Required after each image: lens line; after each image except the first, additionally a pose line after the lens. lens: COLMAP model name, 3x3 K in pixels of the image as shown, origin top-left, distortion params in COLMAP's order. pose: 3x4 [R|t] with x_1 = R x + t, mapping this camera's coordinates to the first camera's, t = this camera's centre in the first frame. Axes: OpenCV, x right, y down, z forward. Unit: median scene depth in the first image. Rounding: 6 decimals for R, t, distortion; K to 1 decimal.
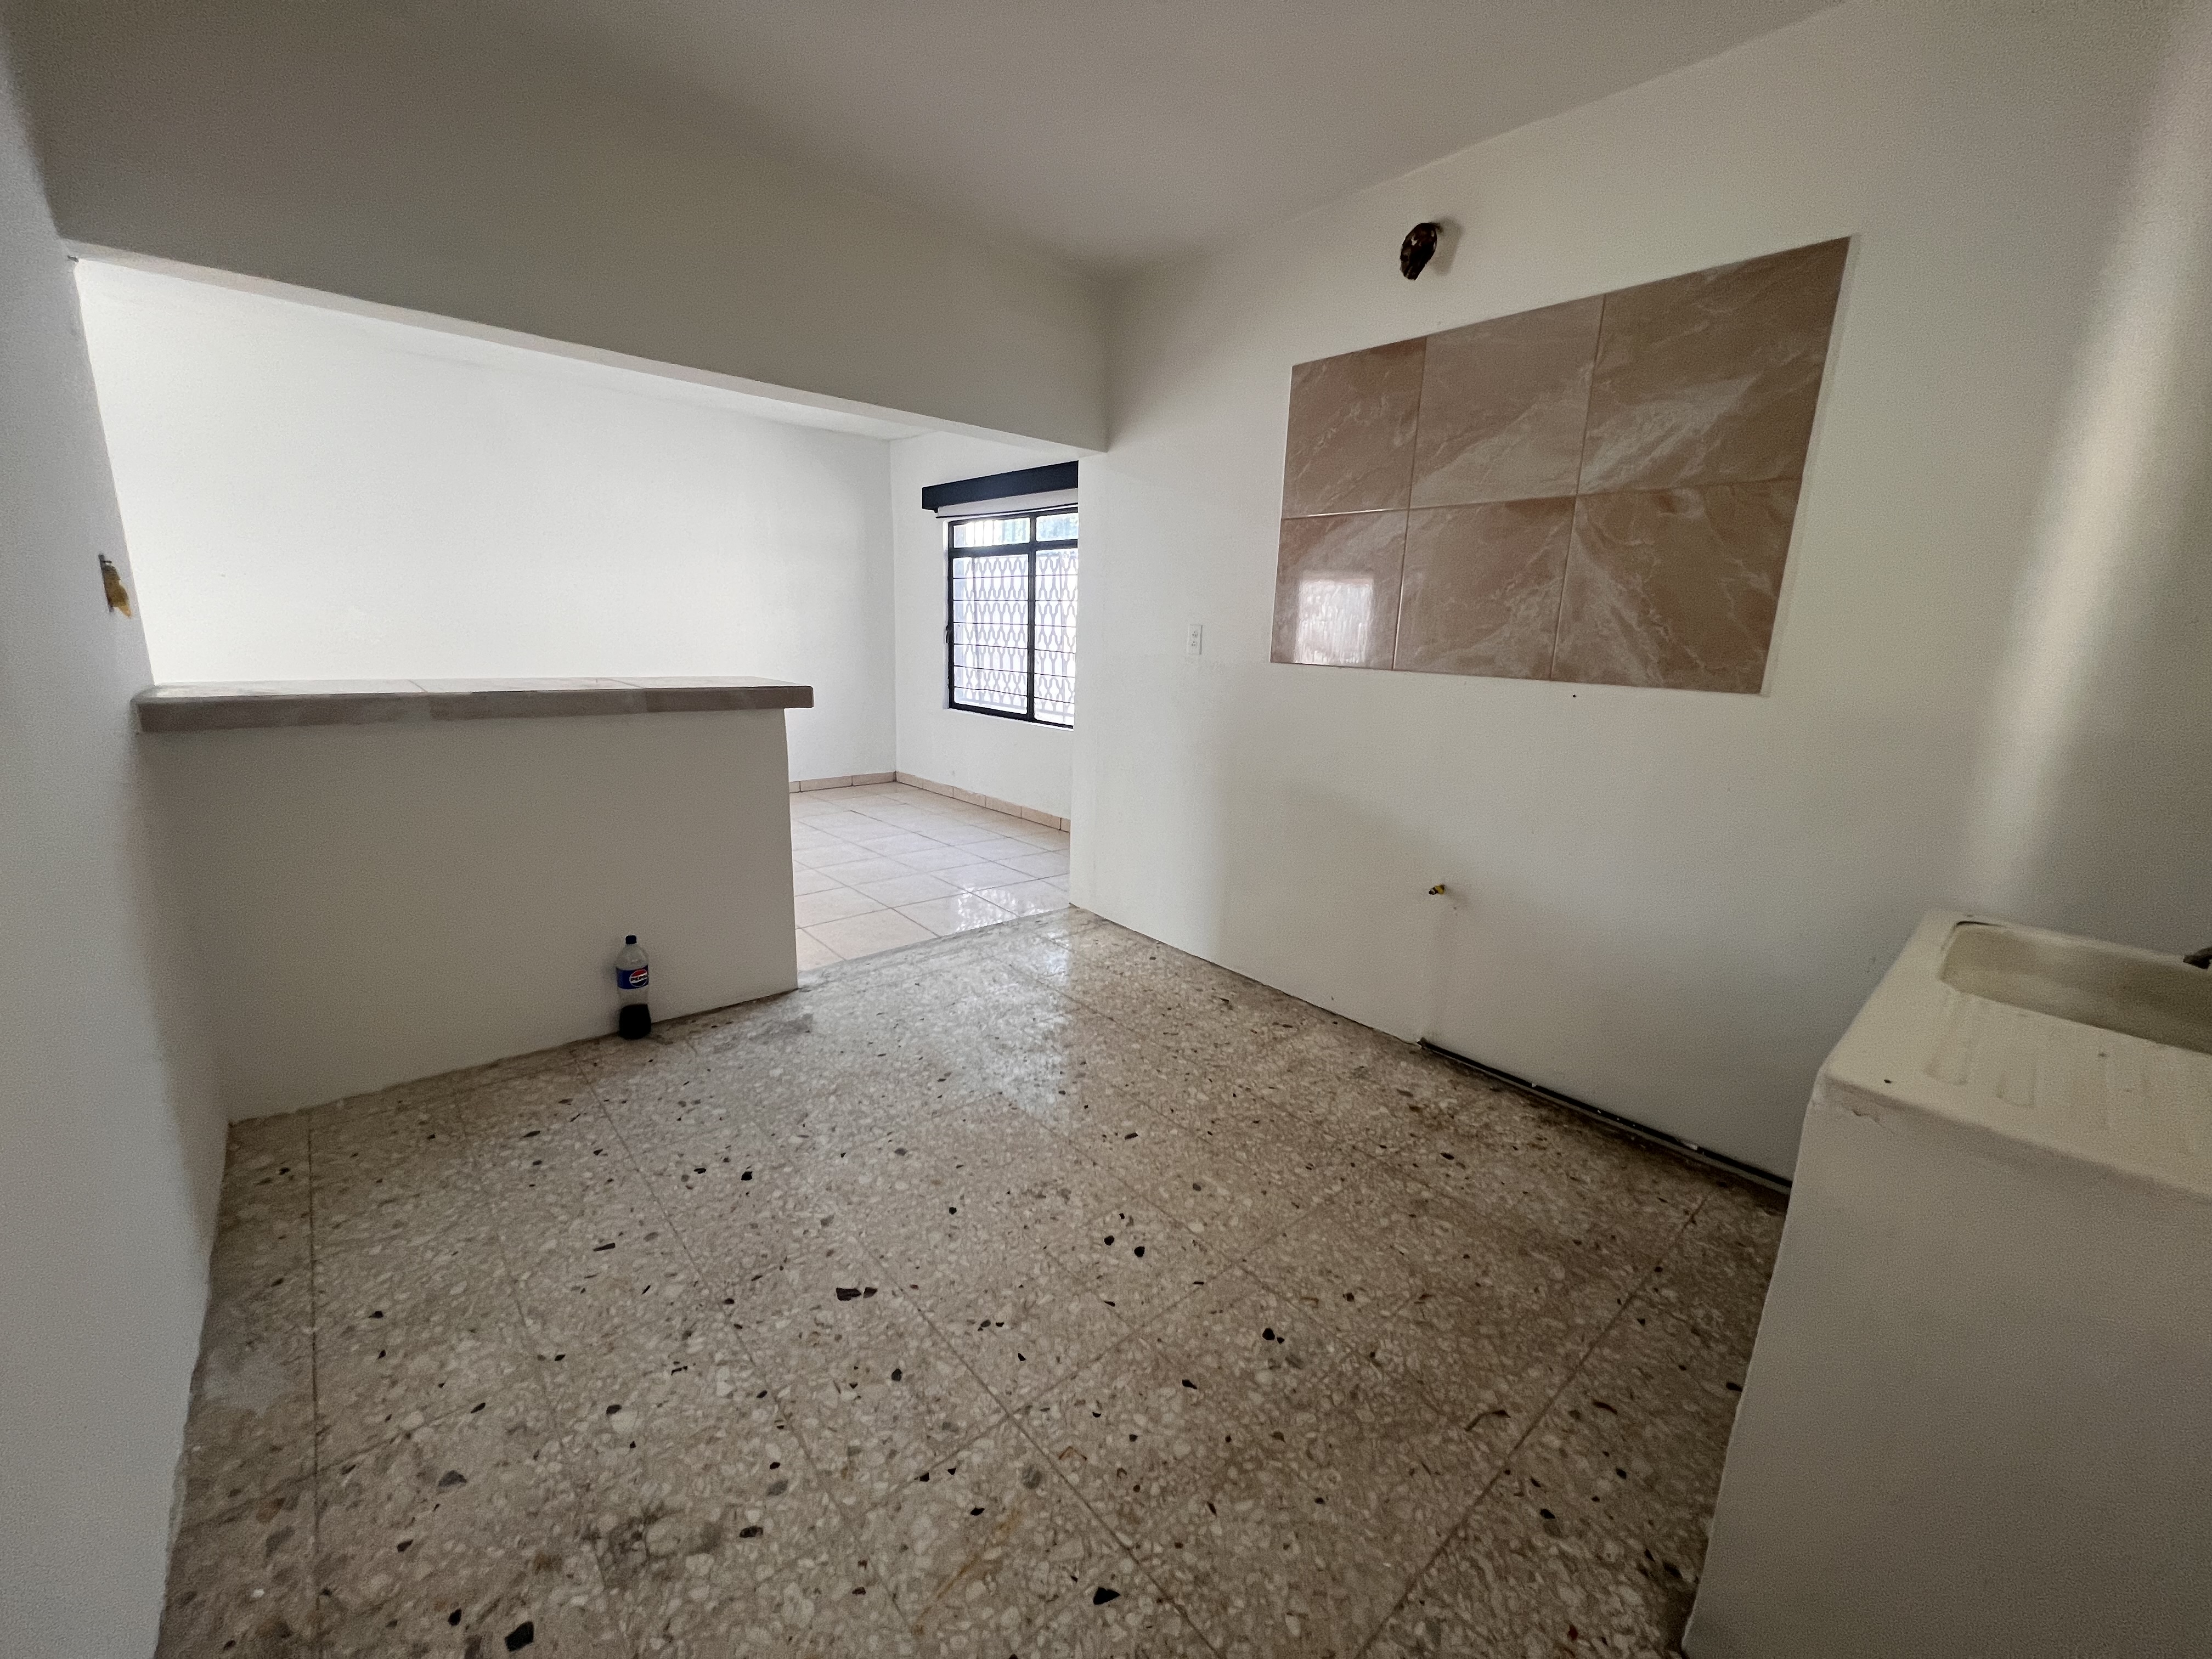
lens RADIAL K [[884.0, 0, 1107.3], [0, 884.0, 817.5], [0, 0, 1]] dist [-0.000788, 0.000299]
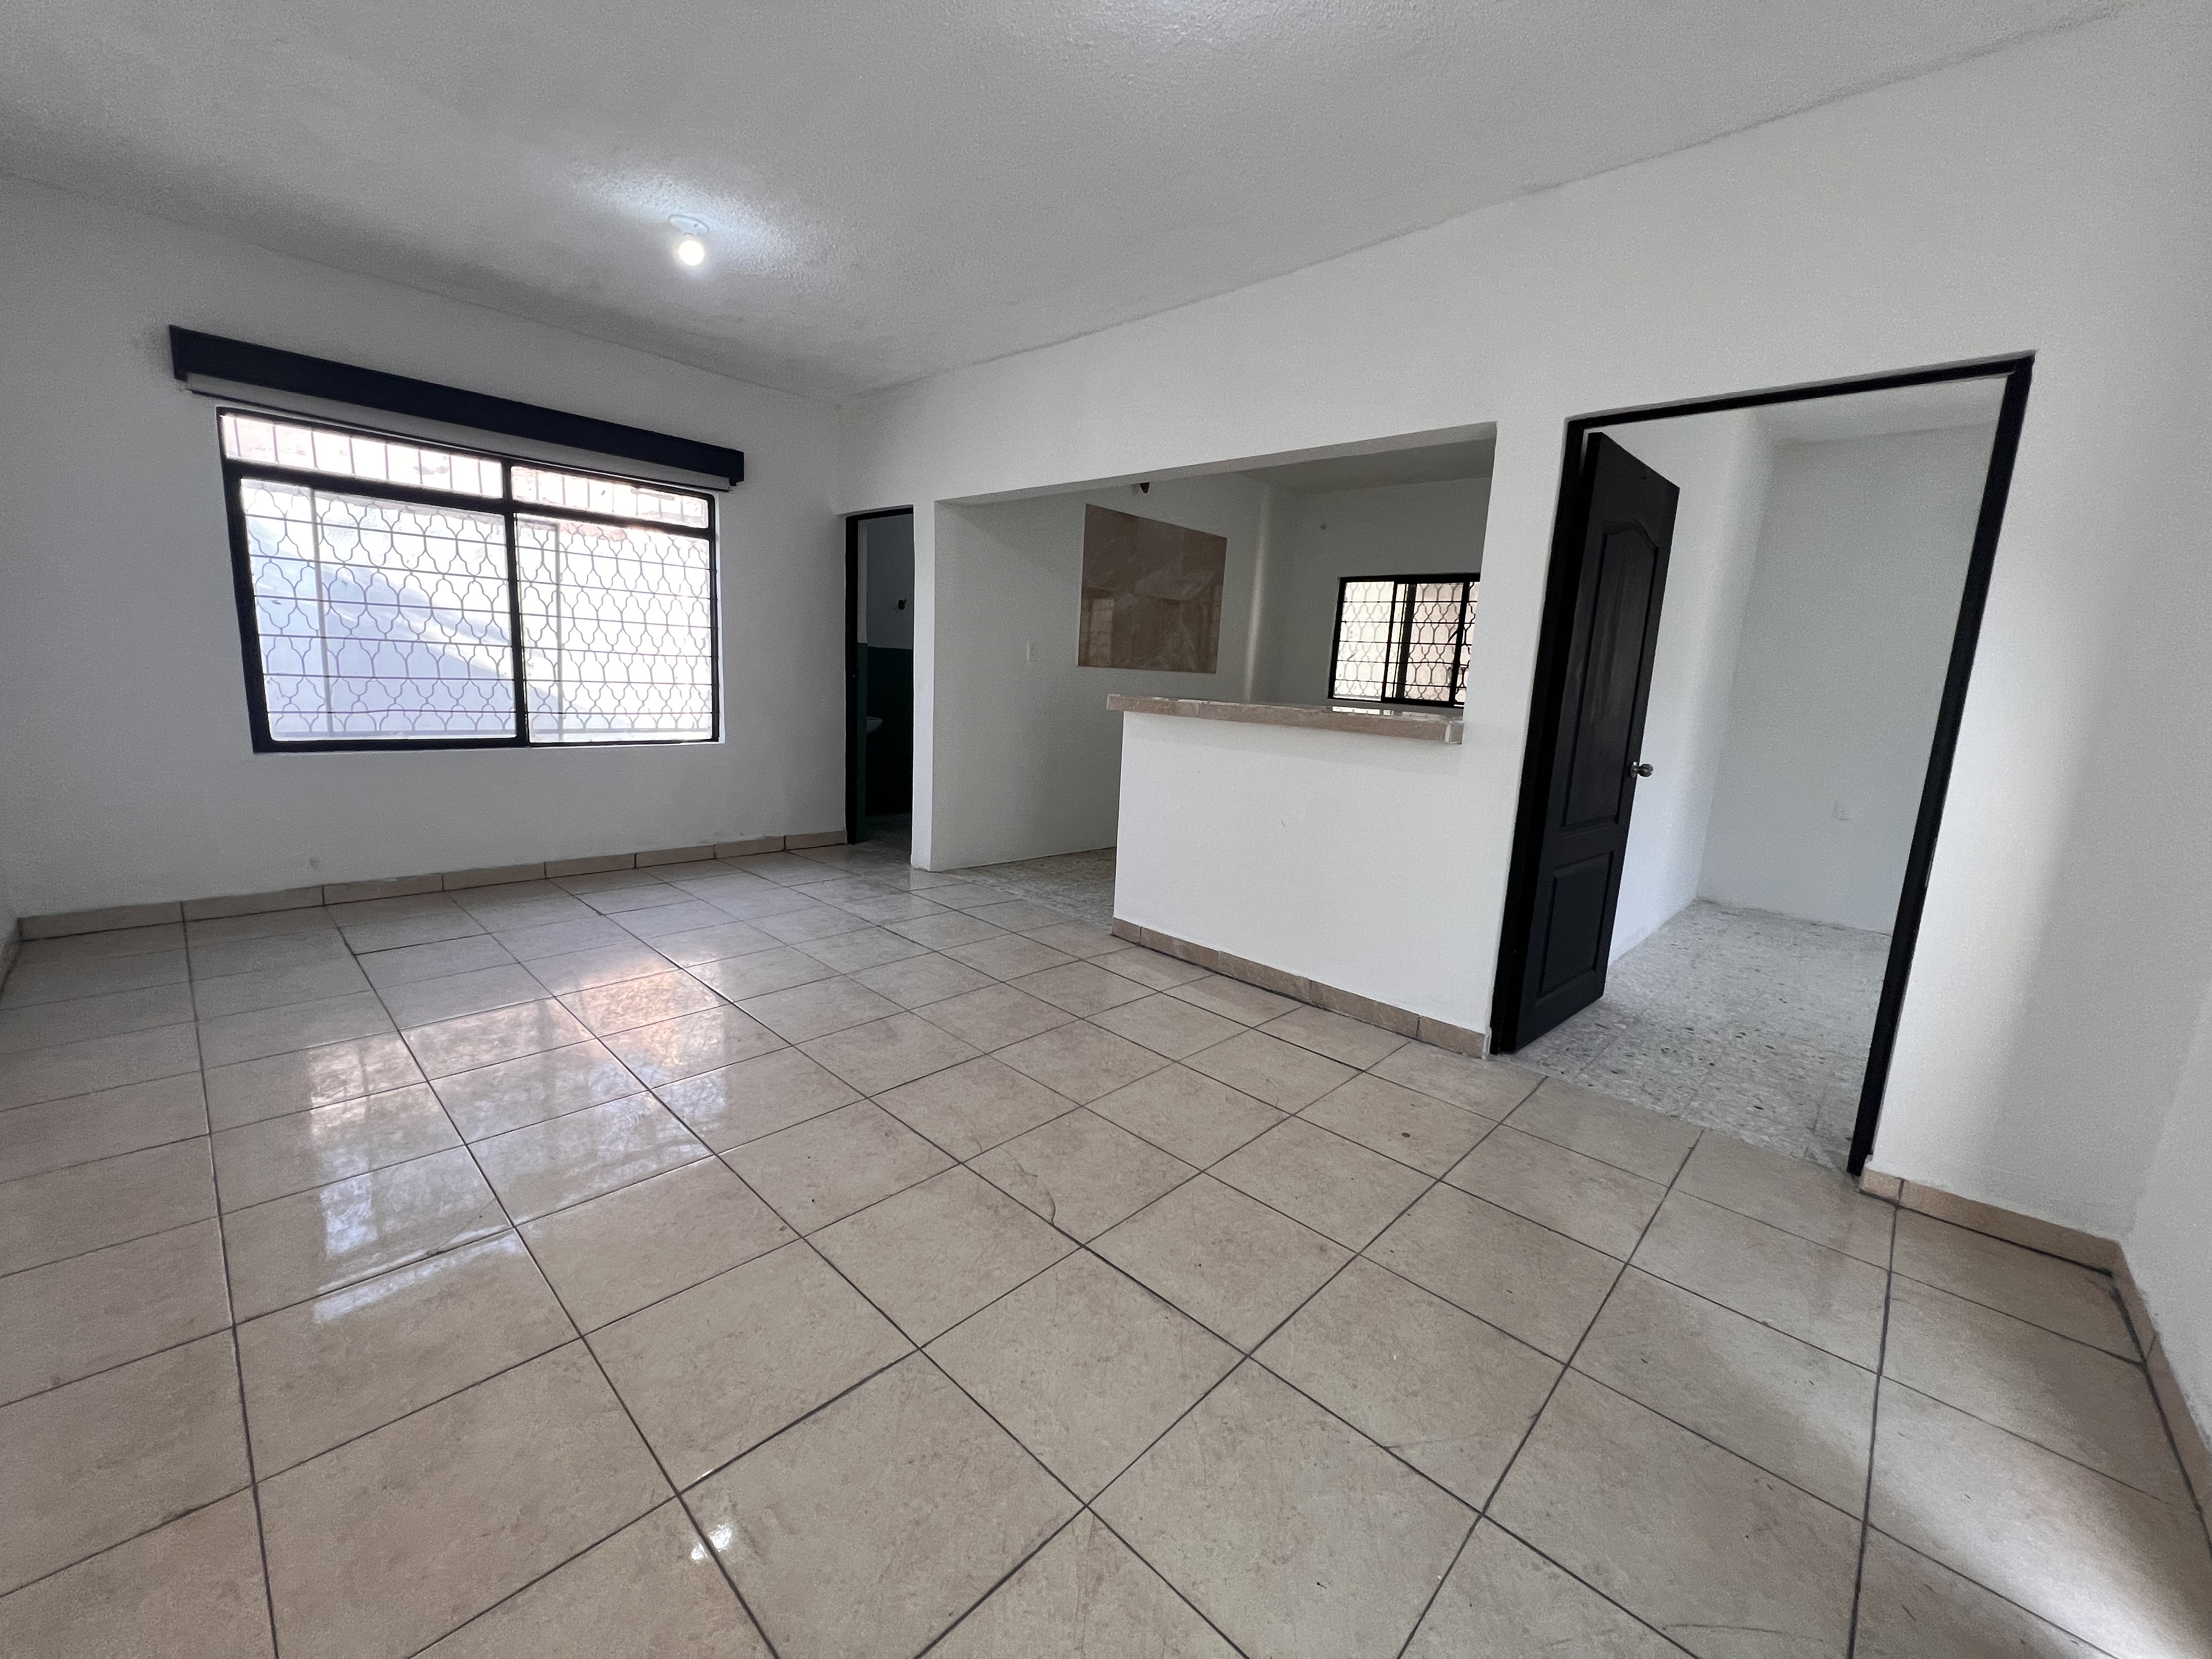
lens RADIAL K [[884.0, 0, 1107.3], [0, 884.0, 817.5], [0, 0, 1]] dist [-0.000788, 0.000299]
pose [[-0.072048, -0.204152, 0.976284, -0.881135], [0.153520, 0.964894, 0.213100, -0.139760], [-0.985515, 0.165233, -0.038177, 0.589972]]
